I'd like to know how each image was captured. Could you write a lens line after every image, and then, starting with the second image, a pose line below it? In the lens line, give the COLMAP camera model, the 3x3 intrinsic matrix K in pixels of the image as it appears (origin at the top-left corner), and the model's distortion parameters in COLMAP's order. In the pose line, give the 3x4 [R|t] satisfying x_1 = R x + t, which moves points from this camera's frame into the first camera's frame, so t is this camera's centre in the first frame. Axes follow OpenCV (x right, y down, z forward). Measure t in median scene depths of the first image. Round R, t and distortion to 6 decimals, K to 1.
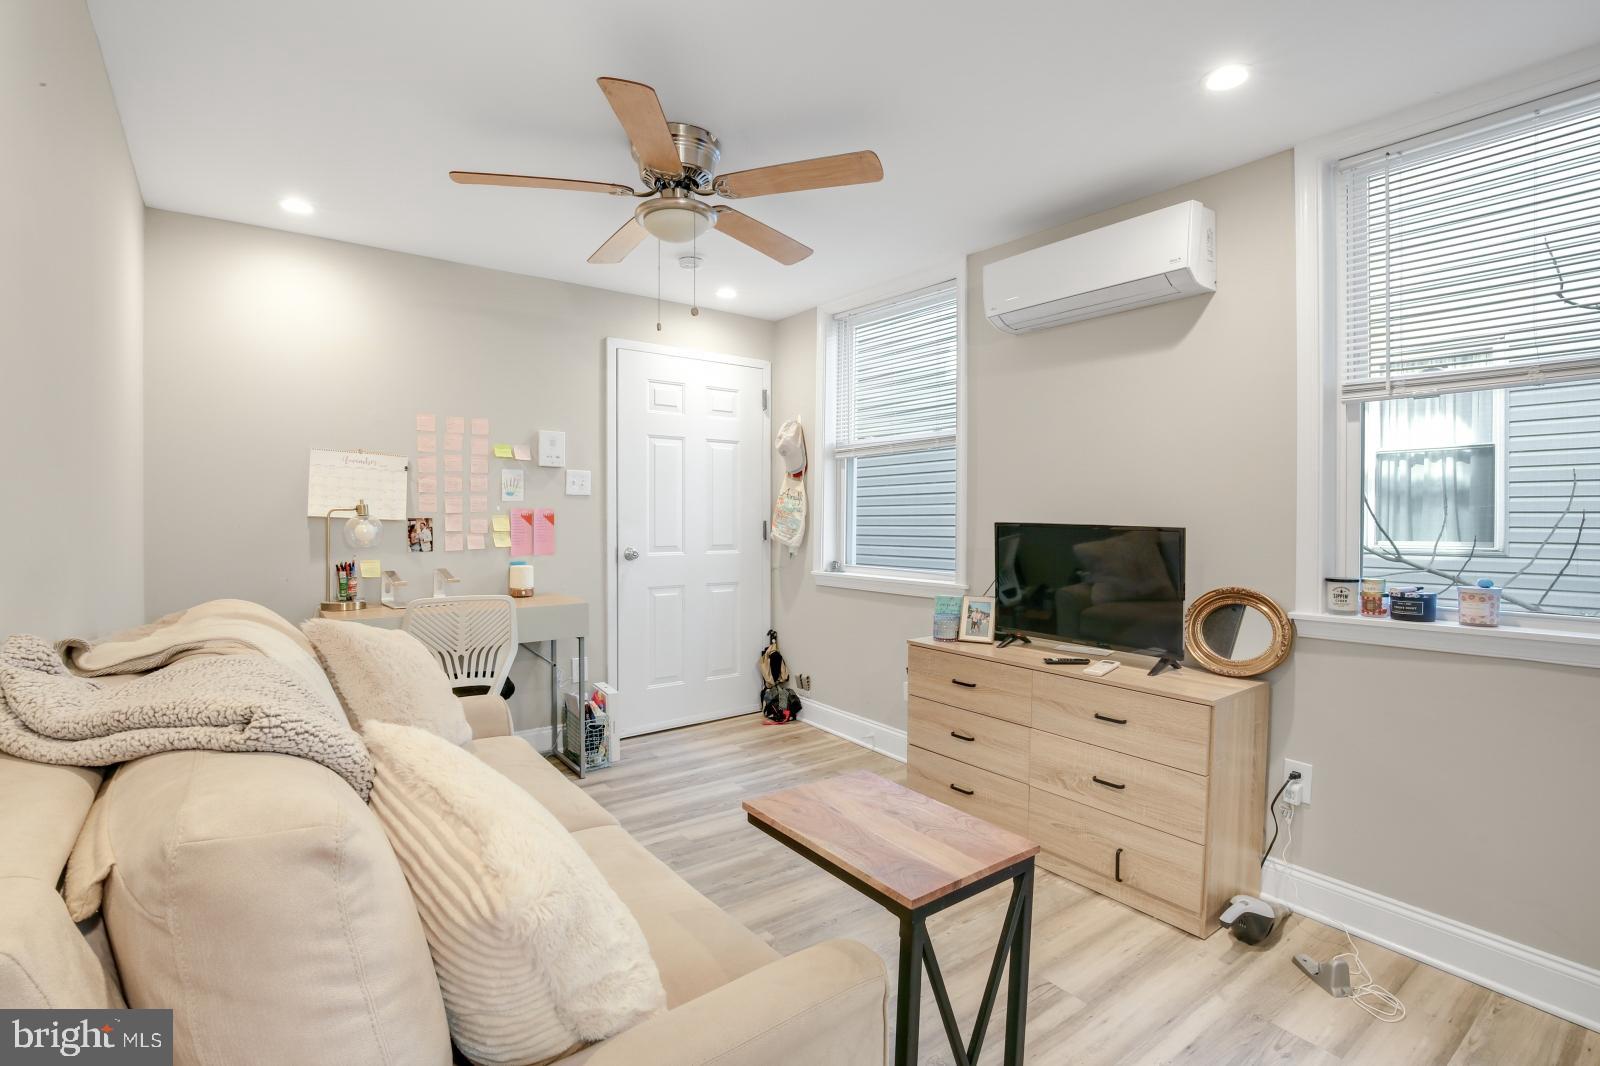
lens RADIAL K [[783.2, 0, 800.0], [0, 783.2, 533.0], [0, 0, 1]] dist [-0.028868, 0.000308]
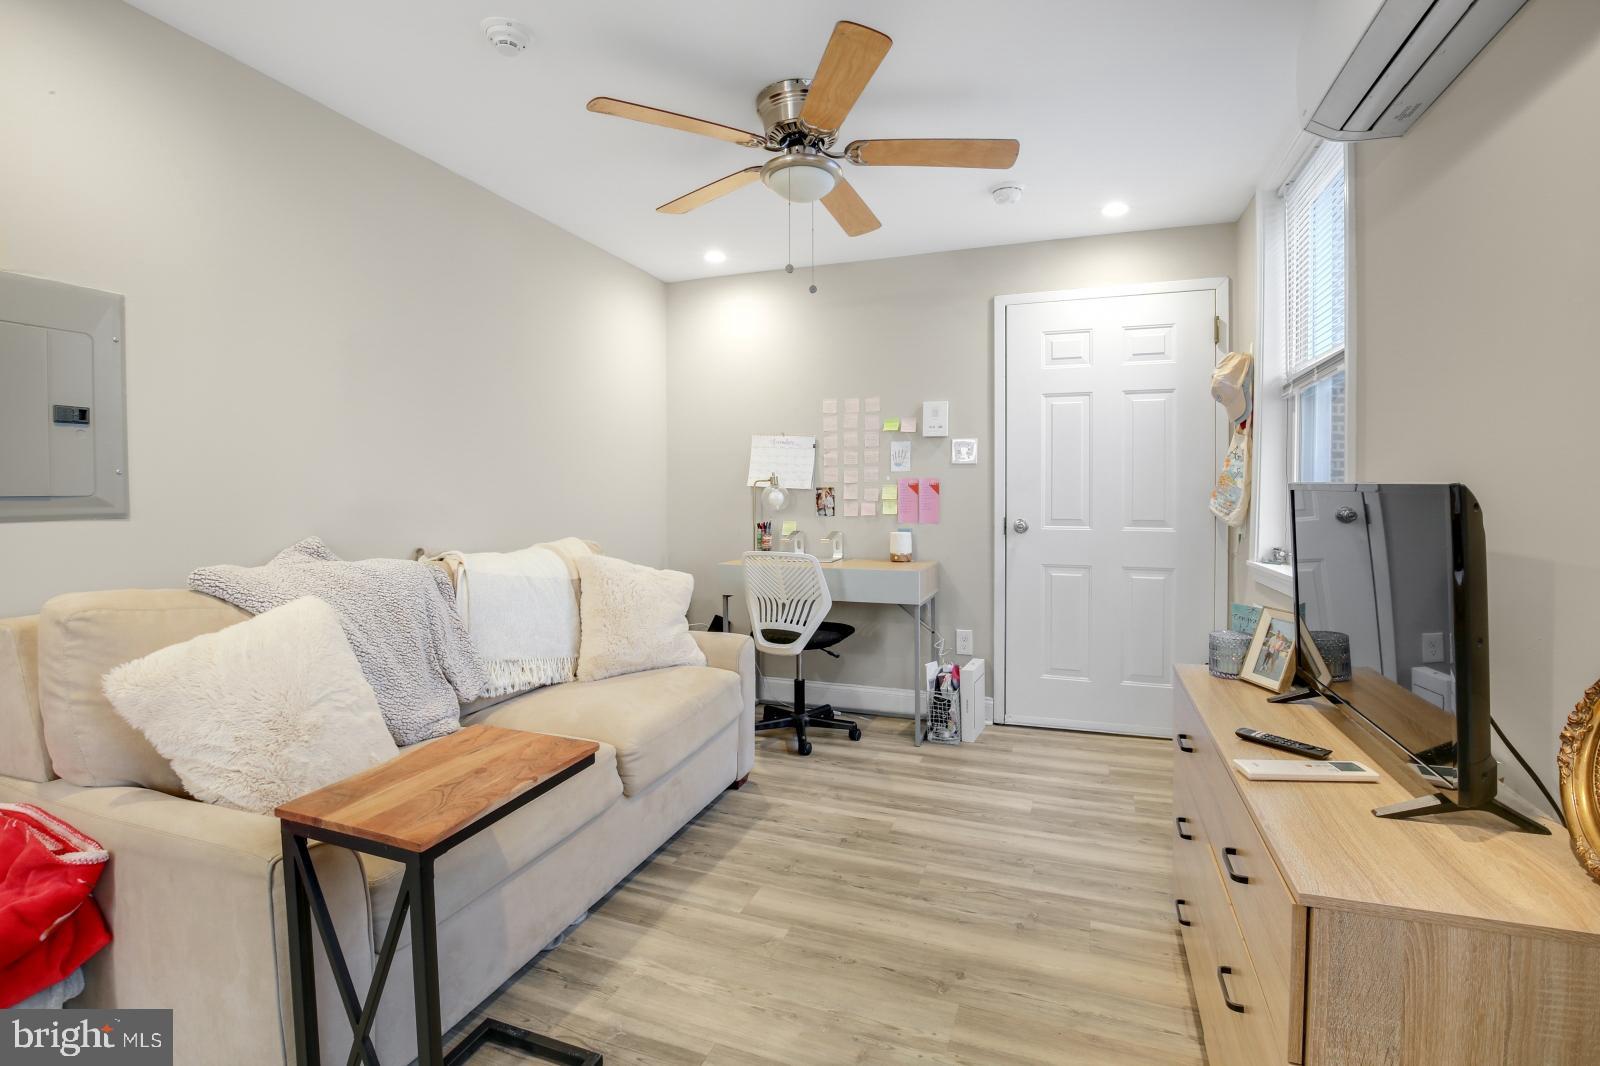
lens RADIAL K [[770.1, 0, 799.6], [0, 770.1, 511.8], [0, 0, 1]] dist [-0.028868, 0.000518]
pose [[0.516747, 0.017639, -0.855957, 0.470686], [-0.019817, 0.999766, 0.008639, 0.007882], [0.855909, 0.012498, 0.516976, 0.350052]]
